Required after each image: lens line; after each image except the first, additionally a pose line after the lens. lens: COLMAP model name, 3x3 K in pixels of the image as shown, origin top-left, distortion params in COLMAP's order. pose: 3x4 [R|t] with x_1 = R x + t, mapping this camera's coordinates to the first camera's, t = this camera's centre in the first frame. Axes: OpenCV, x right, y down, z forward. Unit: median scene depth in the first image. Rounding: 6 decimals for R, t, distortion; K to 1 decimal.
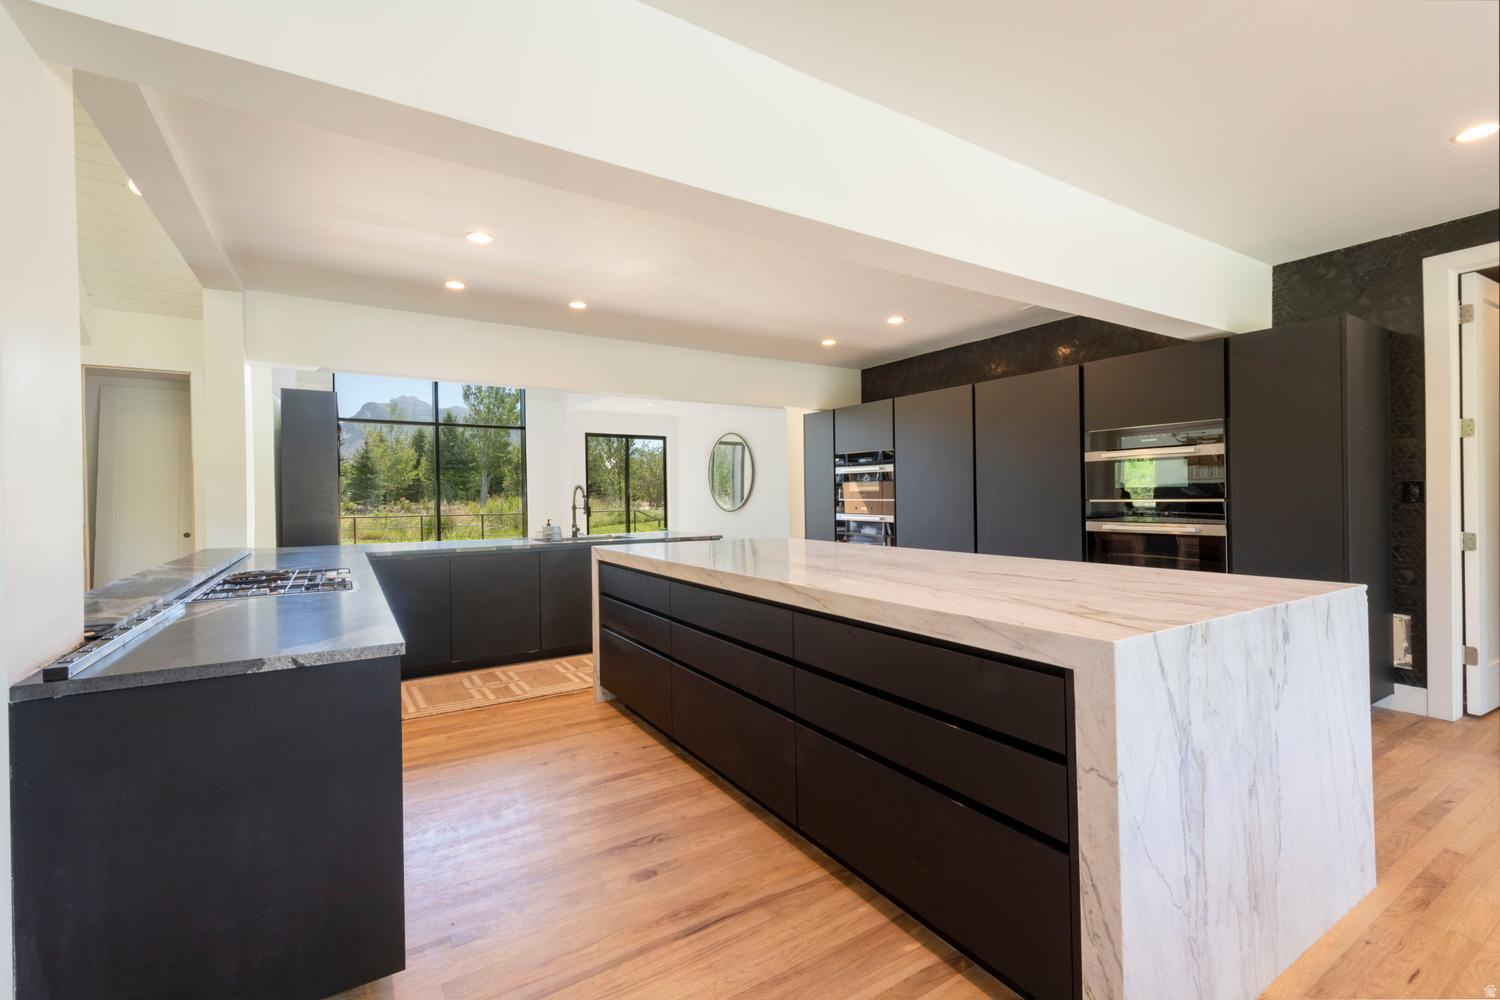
lens RADIAL K [[596.0, 0, 748.9], [0, 596.0, 496.4], [0, 0, 1]] dist [0.003015, 0.000280]
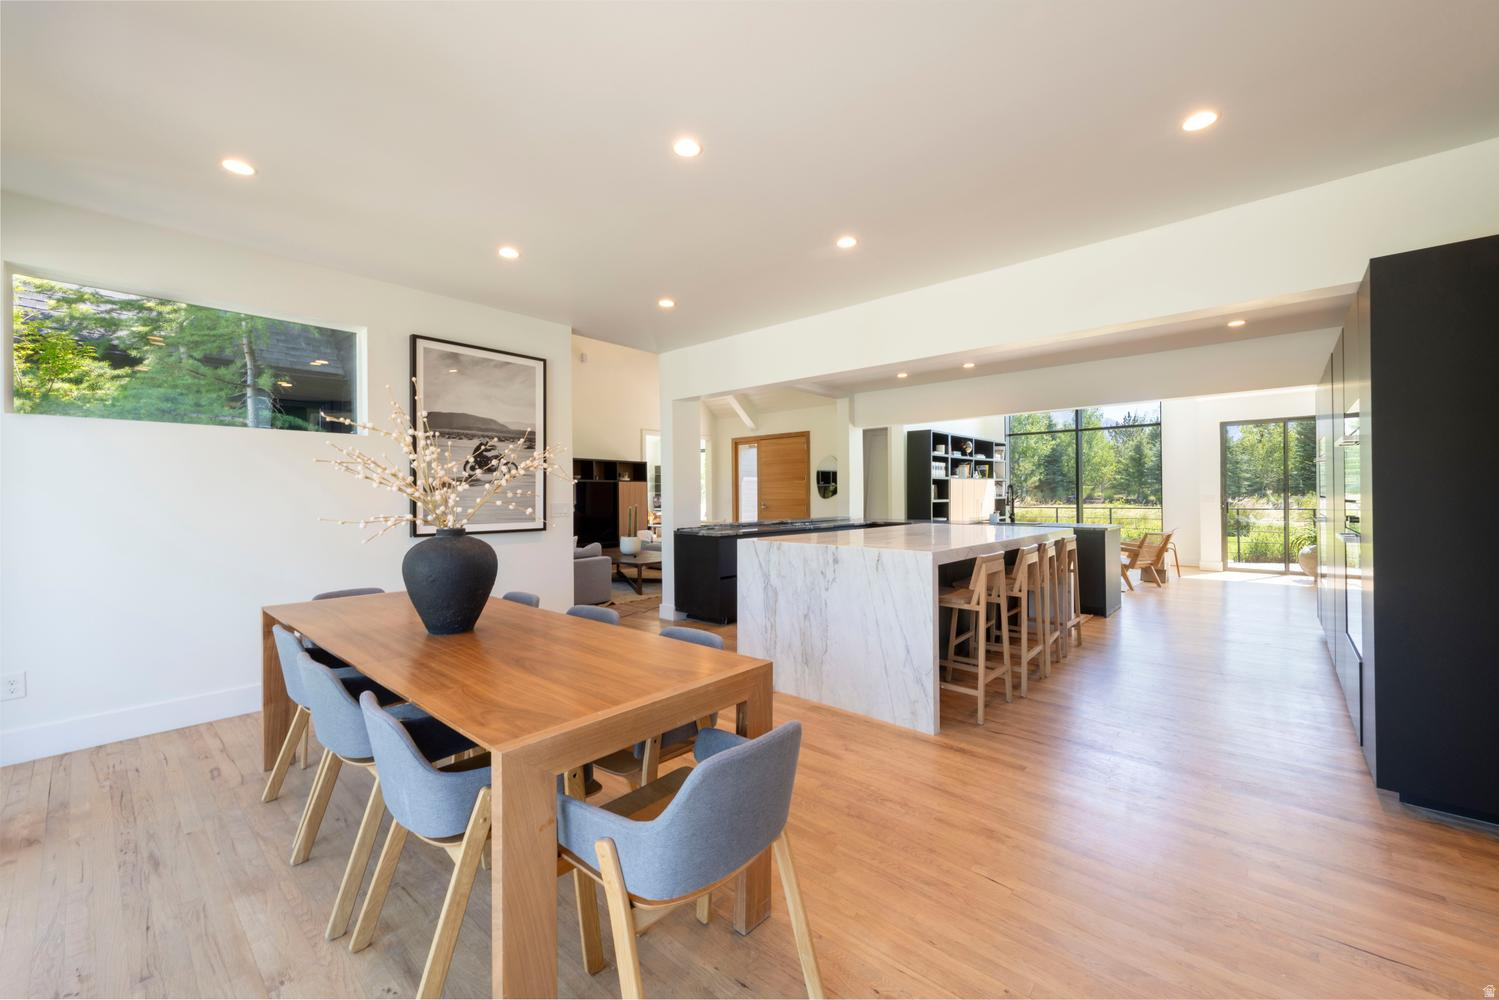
lens RADIAL K [[580.4, 0, 749.6], [0, 580.4, 494.5], [0, 0, 1]] dist [0.000426, -0.000026]
pose [[0.318397, 0.007868, -0.947925, 3.067318], [0.001412, 0.999961, 0.008774, -0.031476], [0.947956, -0.004132, 0.318374, 0.020667]]
